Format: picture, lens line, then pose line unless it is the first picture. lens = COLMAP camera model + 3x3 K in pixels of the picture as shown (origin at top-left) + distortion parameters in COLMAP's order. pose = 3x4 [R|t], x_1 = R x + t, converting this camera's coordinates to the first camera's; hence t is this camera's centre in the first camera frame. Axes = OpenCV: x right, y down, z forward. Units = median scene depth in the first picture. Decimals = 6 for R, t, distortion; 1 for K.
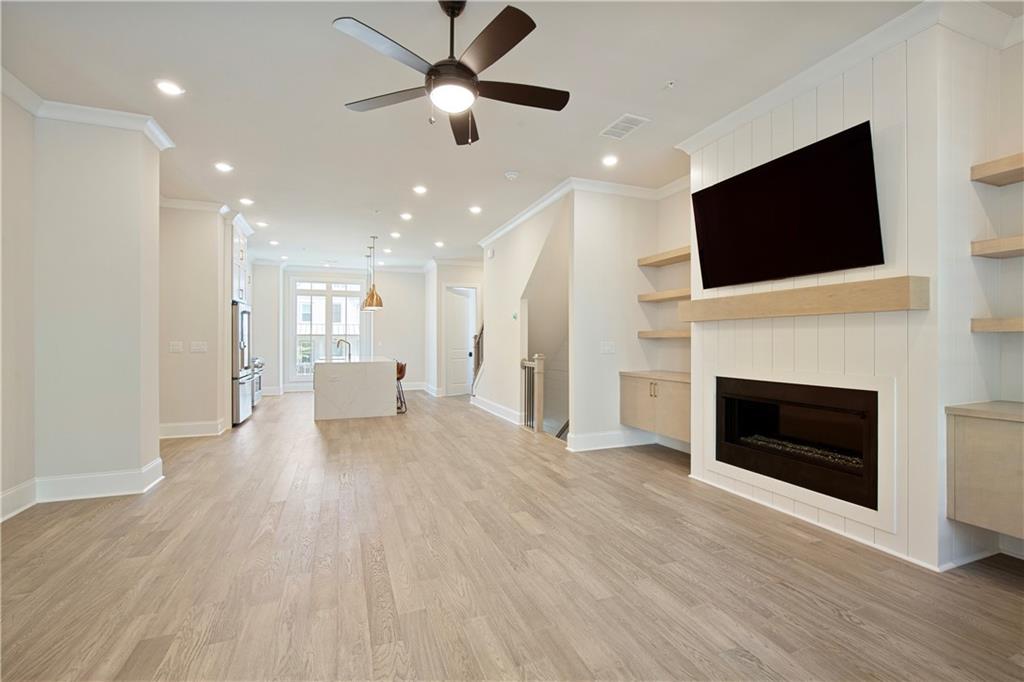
lens RADIAL K [[460.2, 0, 528.4], [0, 460.2, 338.4], [0, 0, 1]] dist [-0.019369, -0.000044]
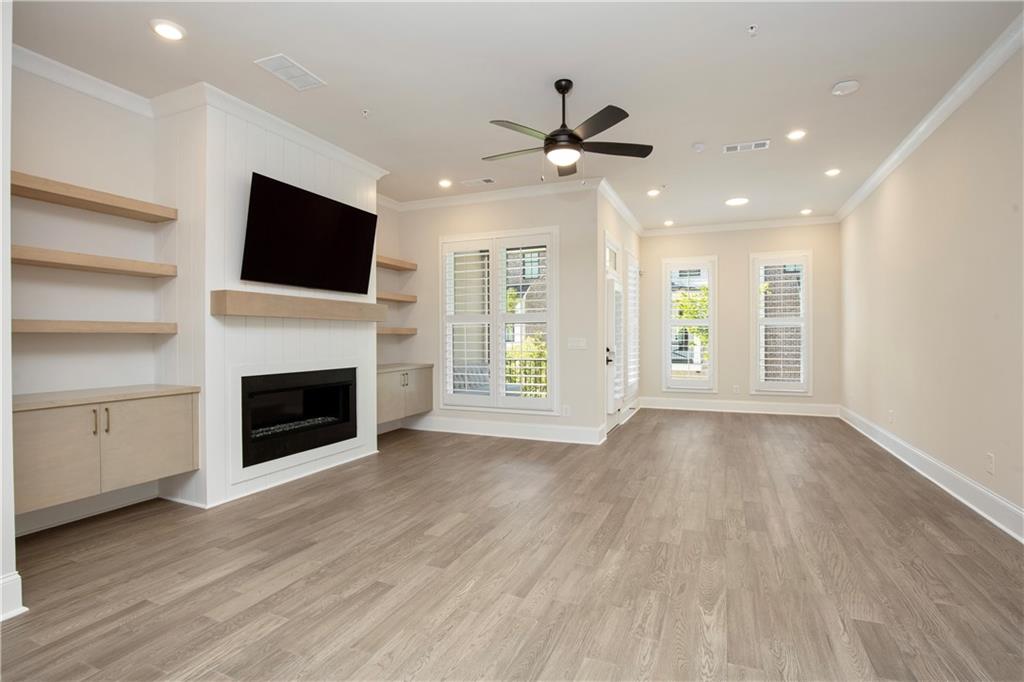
lens RADIAL K [[485.5, 0, 520.2], [0, 485.5, 339.9], [0, 0, 1]] dist [-0.024897, 0.000212]
pose [[-0.710432, 0.000501, 0.703765, -0.773494], [-0.000508, 0.999999, -0.001225, 0.011624], [-0.703765, -0.001228, -0.710431, 1.507504]]
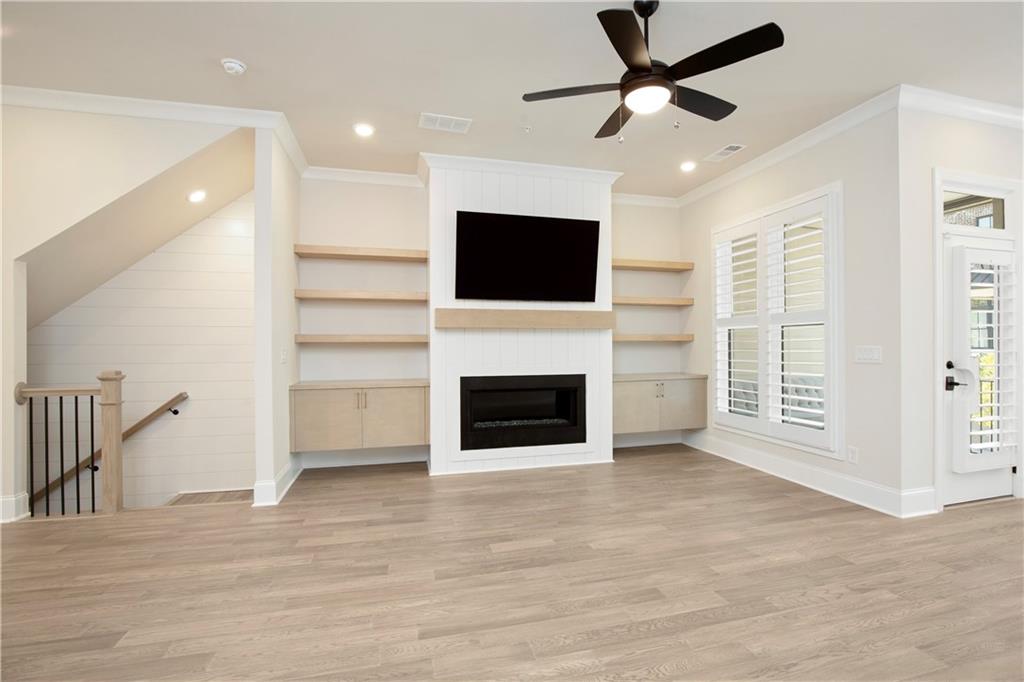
lens RADIAL K [[476.0, 0, 523.7], [0, 476.0, 343.4], [0, 0, 1]] dist [-0.028353, 0.000353]
pose [[0.119529, 0.003537, 0.992824, -0.871200], [-0.002915, 0.999991, -0.003212, 0.003450], [-0.992826, -0.002510, 0.119538, 0.822801]]
